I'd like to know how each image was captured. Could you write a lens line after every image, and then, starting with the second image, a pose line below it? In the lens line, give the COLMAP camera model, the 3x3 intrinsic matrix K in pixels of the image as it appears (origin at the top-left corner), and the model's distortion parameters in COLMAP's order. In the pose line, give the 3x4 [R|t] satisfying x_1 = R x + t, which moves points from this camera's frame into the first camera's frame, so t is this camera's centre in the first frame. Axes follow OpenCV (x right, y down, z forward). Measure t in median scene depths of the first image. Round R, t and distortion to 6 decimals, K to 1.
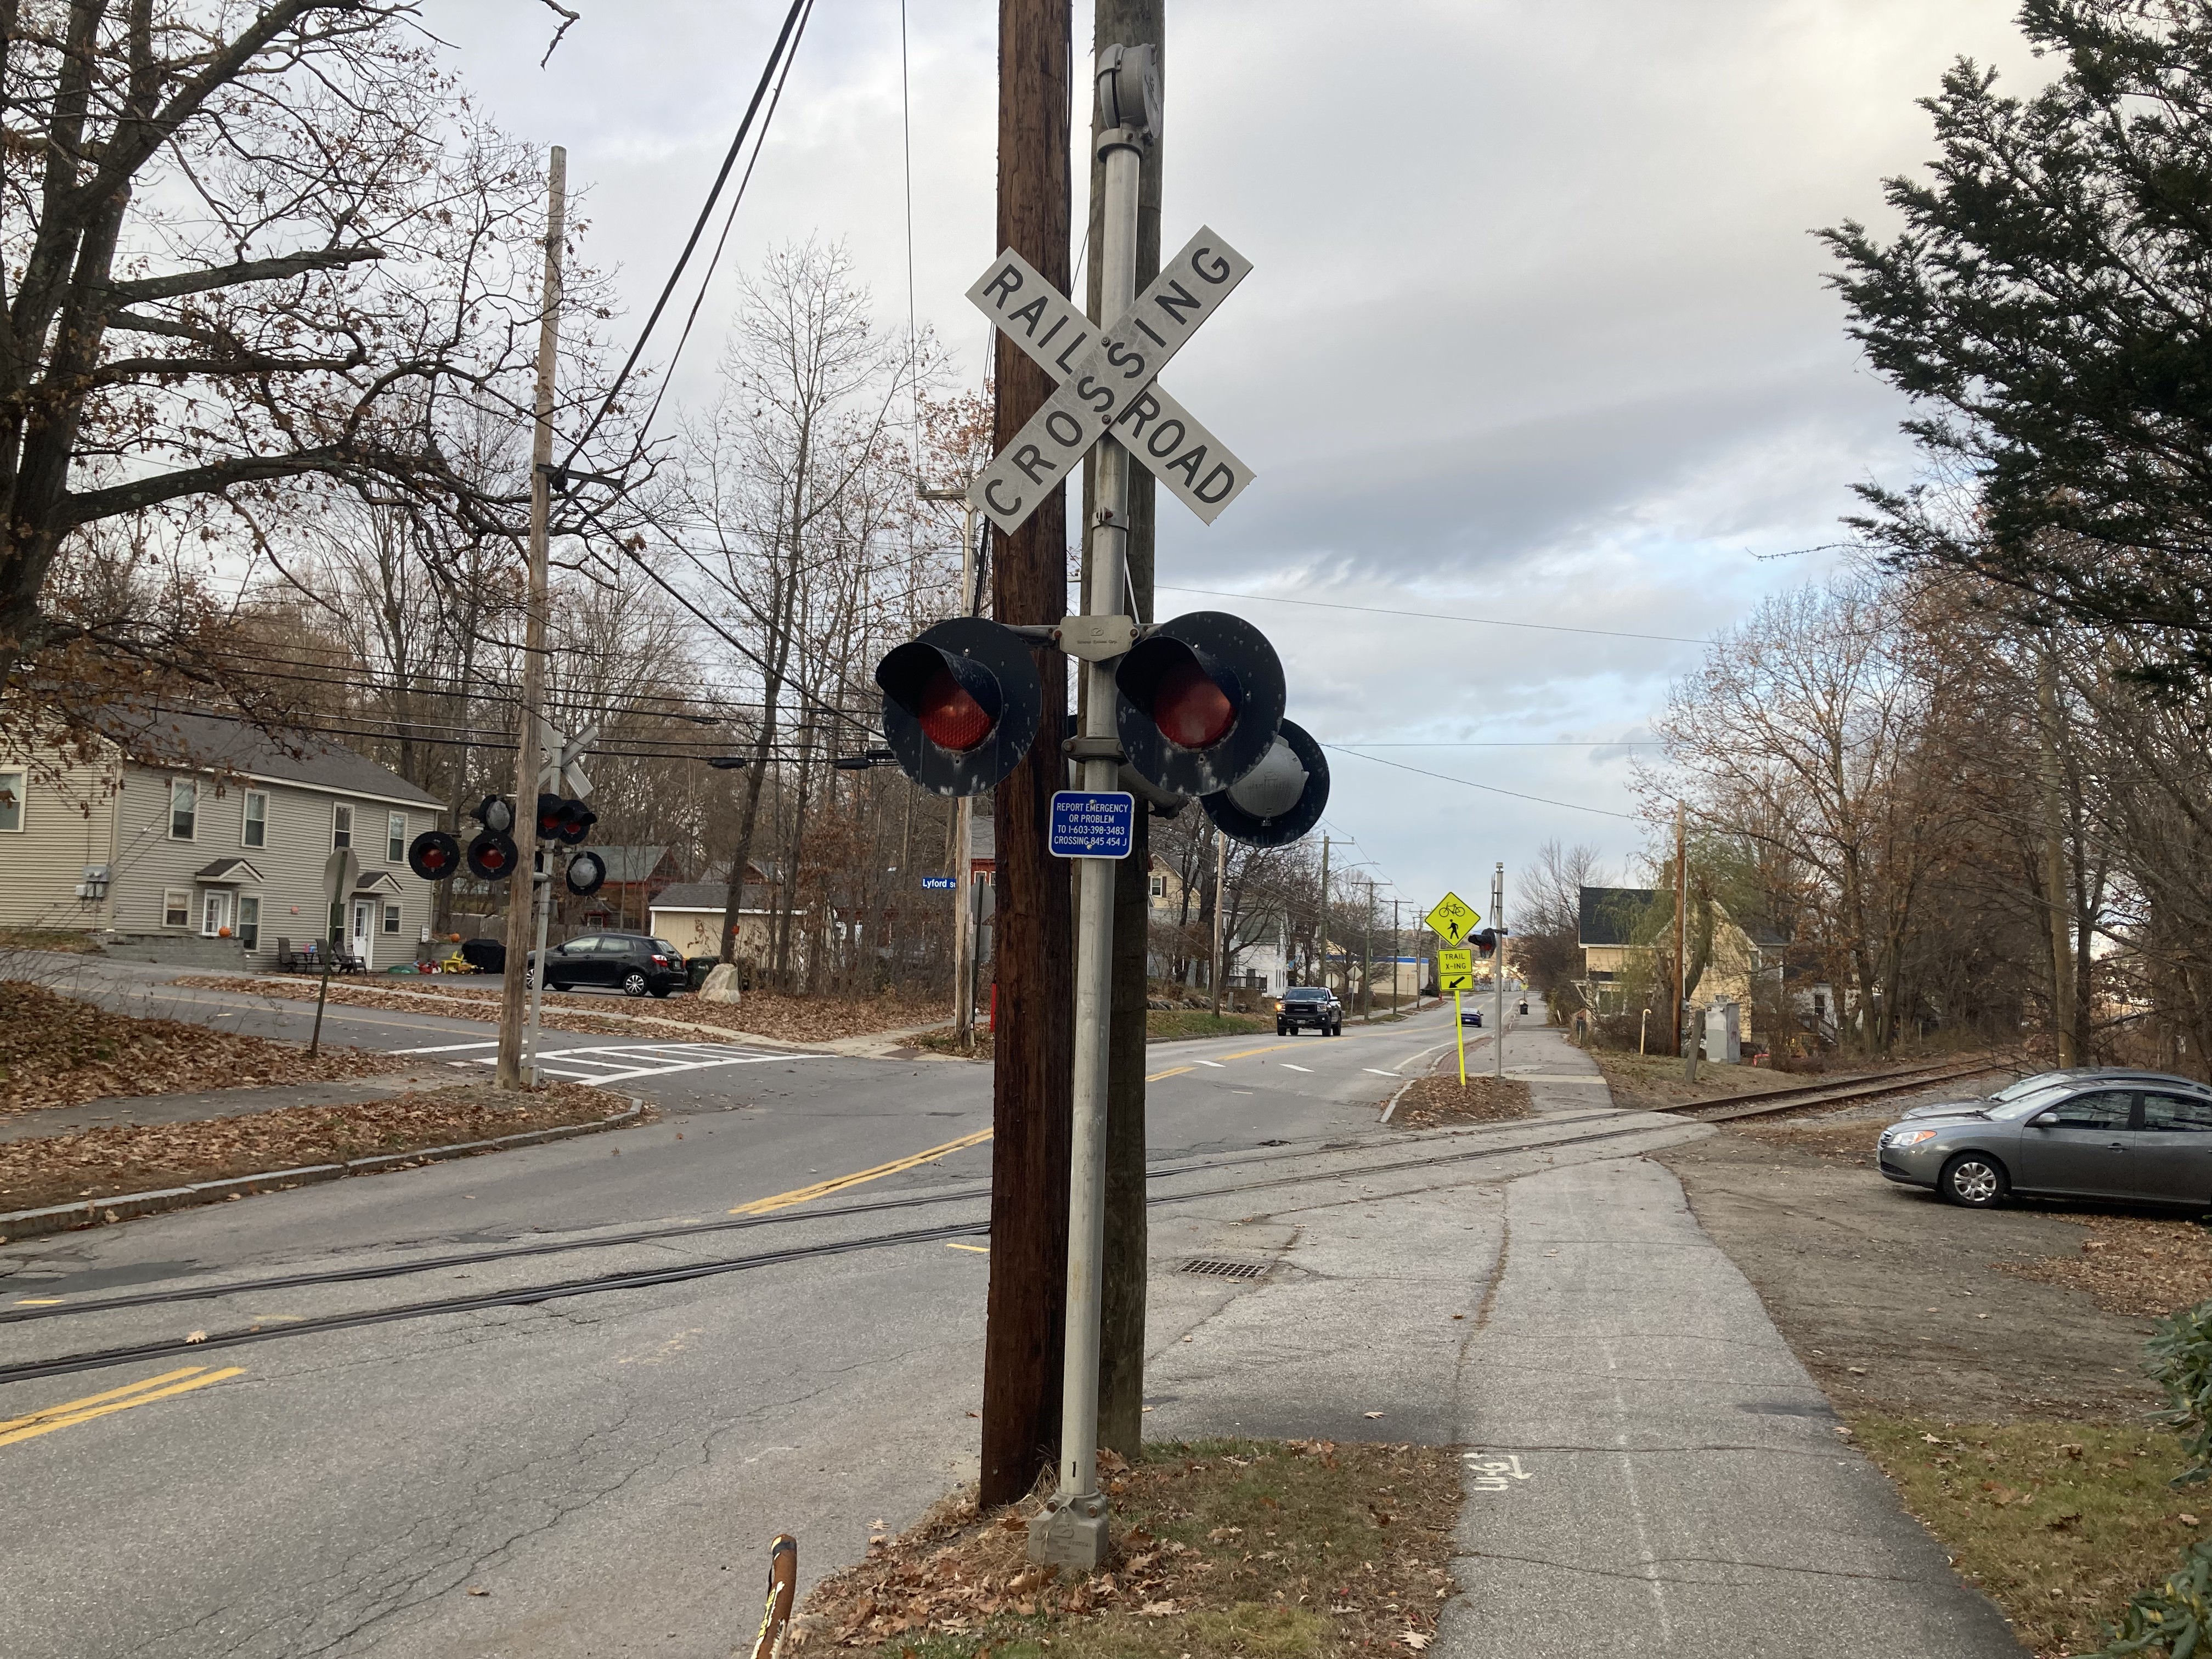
lens RADIAL K [[1708.5, 0, 1106.0], [0, 1708.5, 829.5], [0, 0, 1]] dist [0.005647, -0.001175]
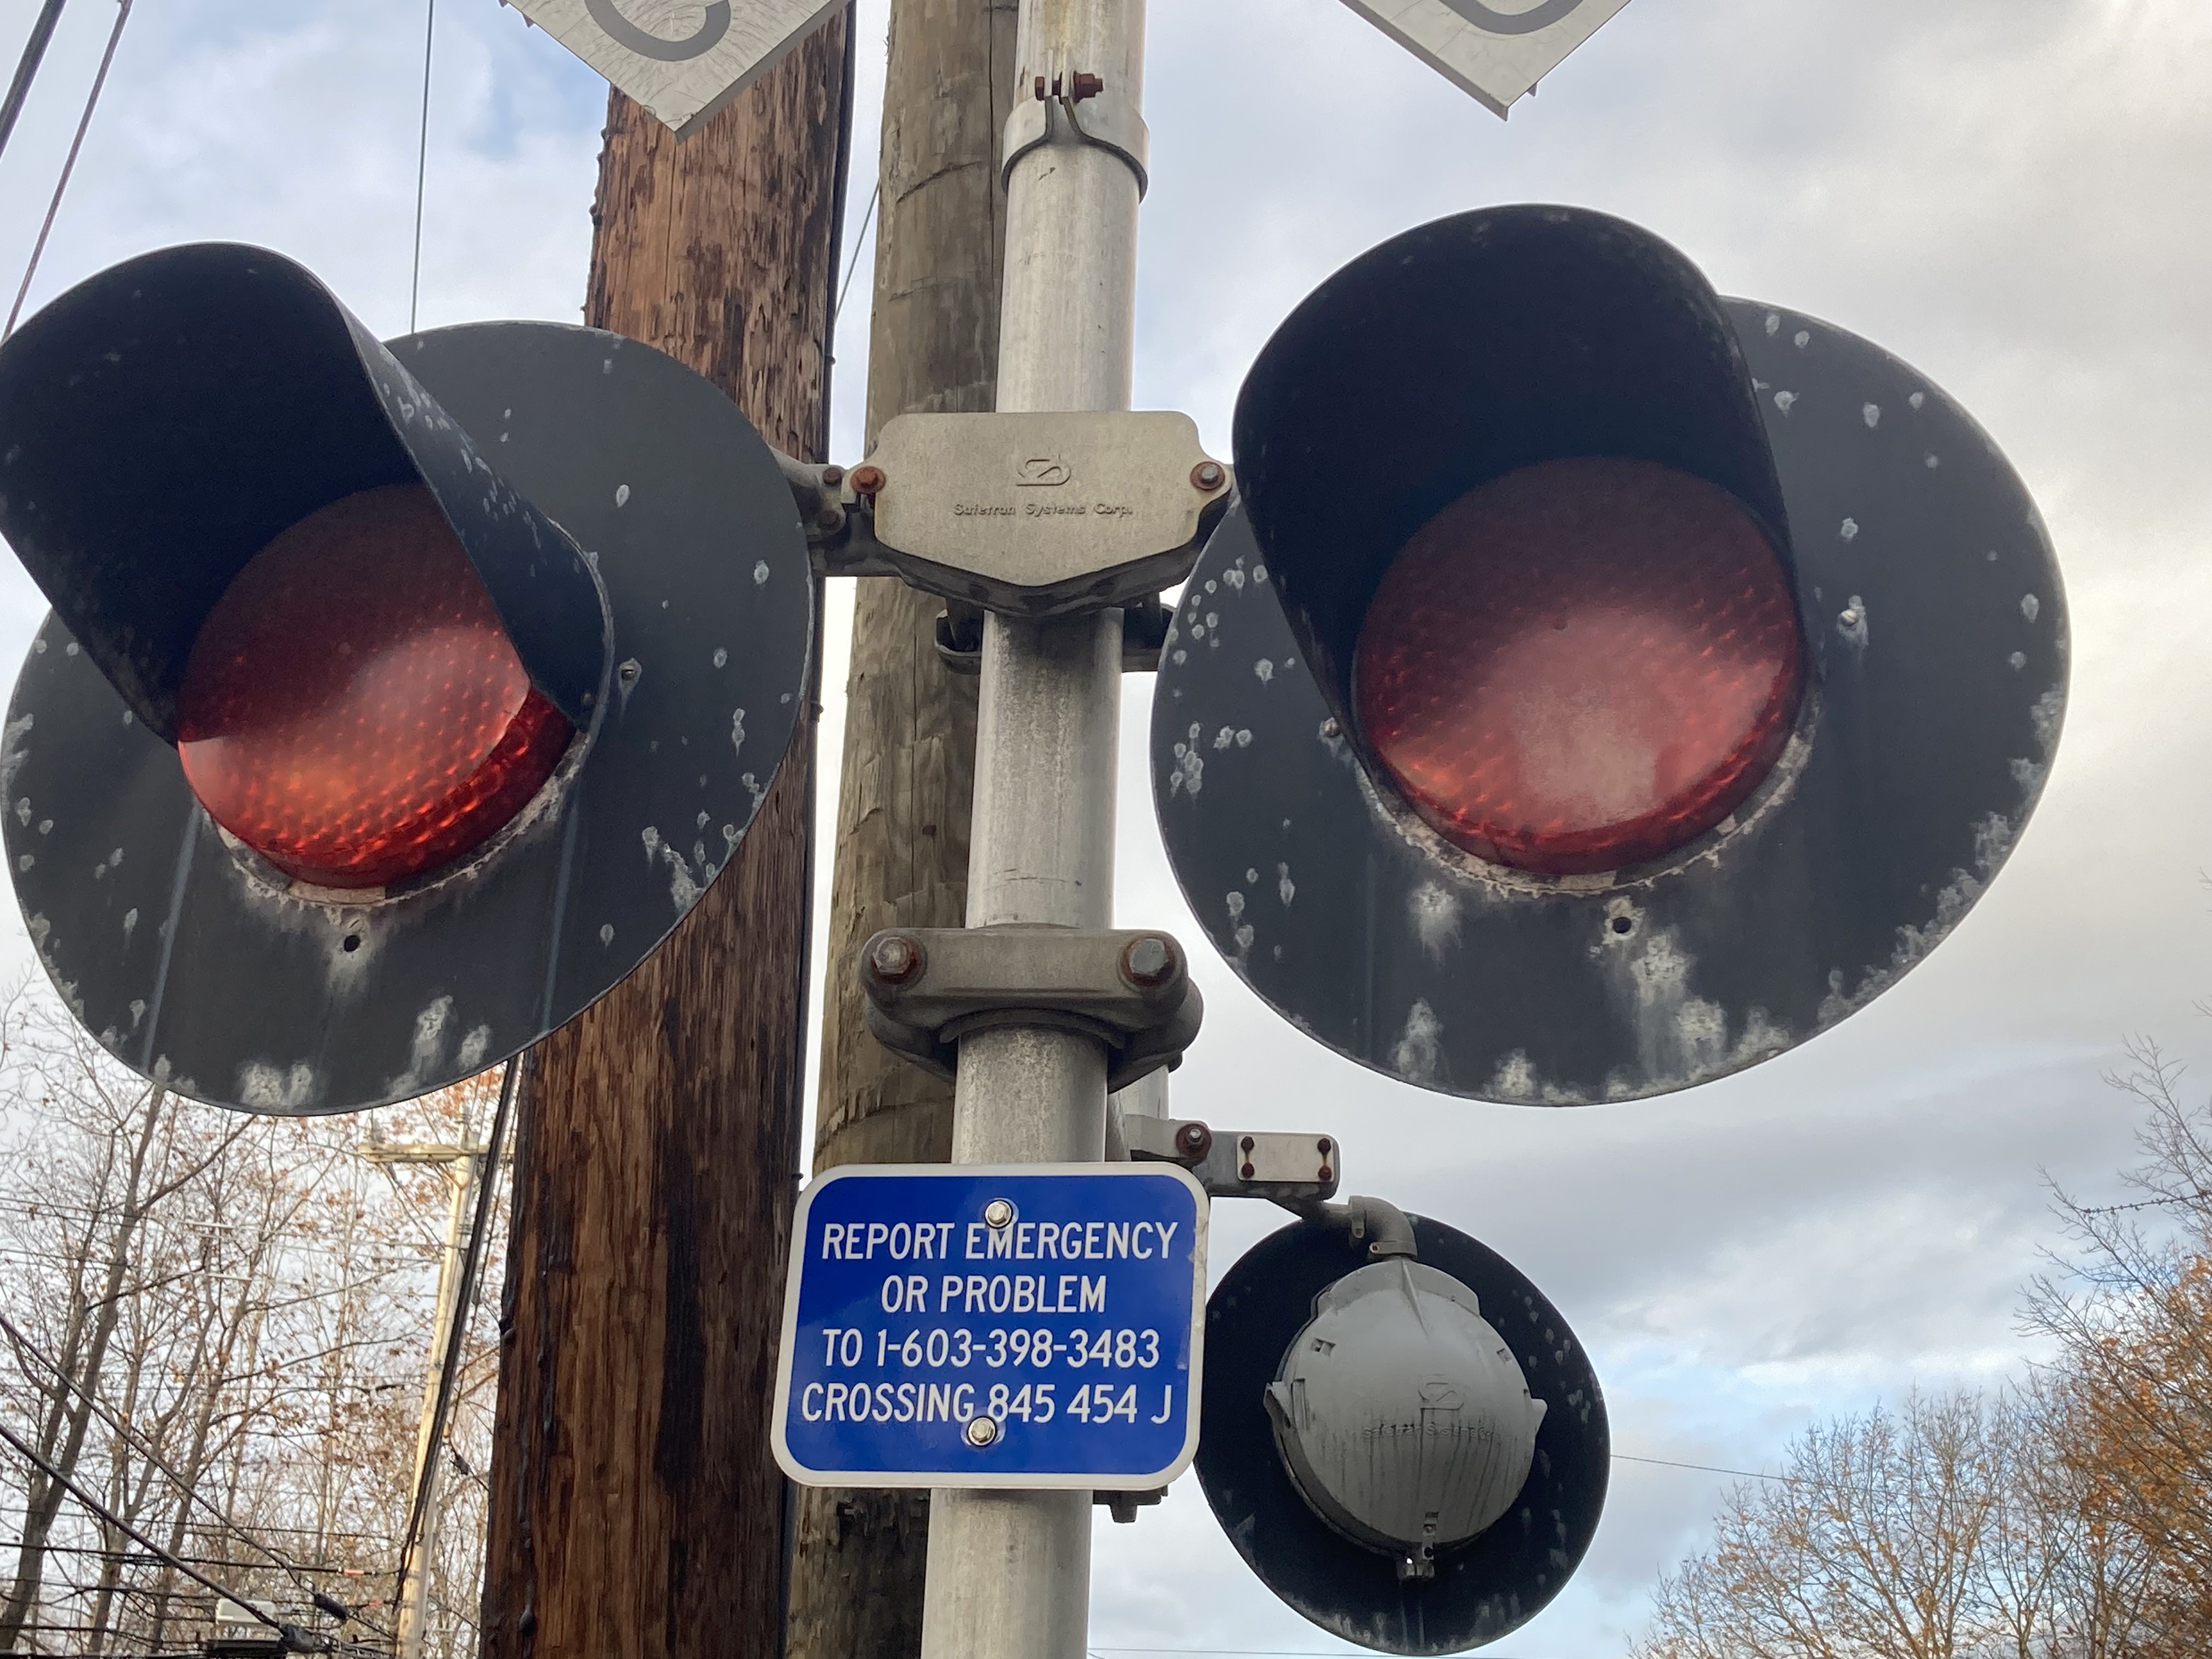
lens RADIAL K [[2942.1, 0, 1106.0], [0, 2942.1, 829.5], [0, 0, 1]] dist [0.015999, -0.005888]
pose [[0.989939, 0.058907, 0.128650, -0.019388], [-0.014330, 0.946283, -0.323023, 0.024292], [-0.140767, 0.317930, 0.937606, 0.285283]]
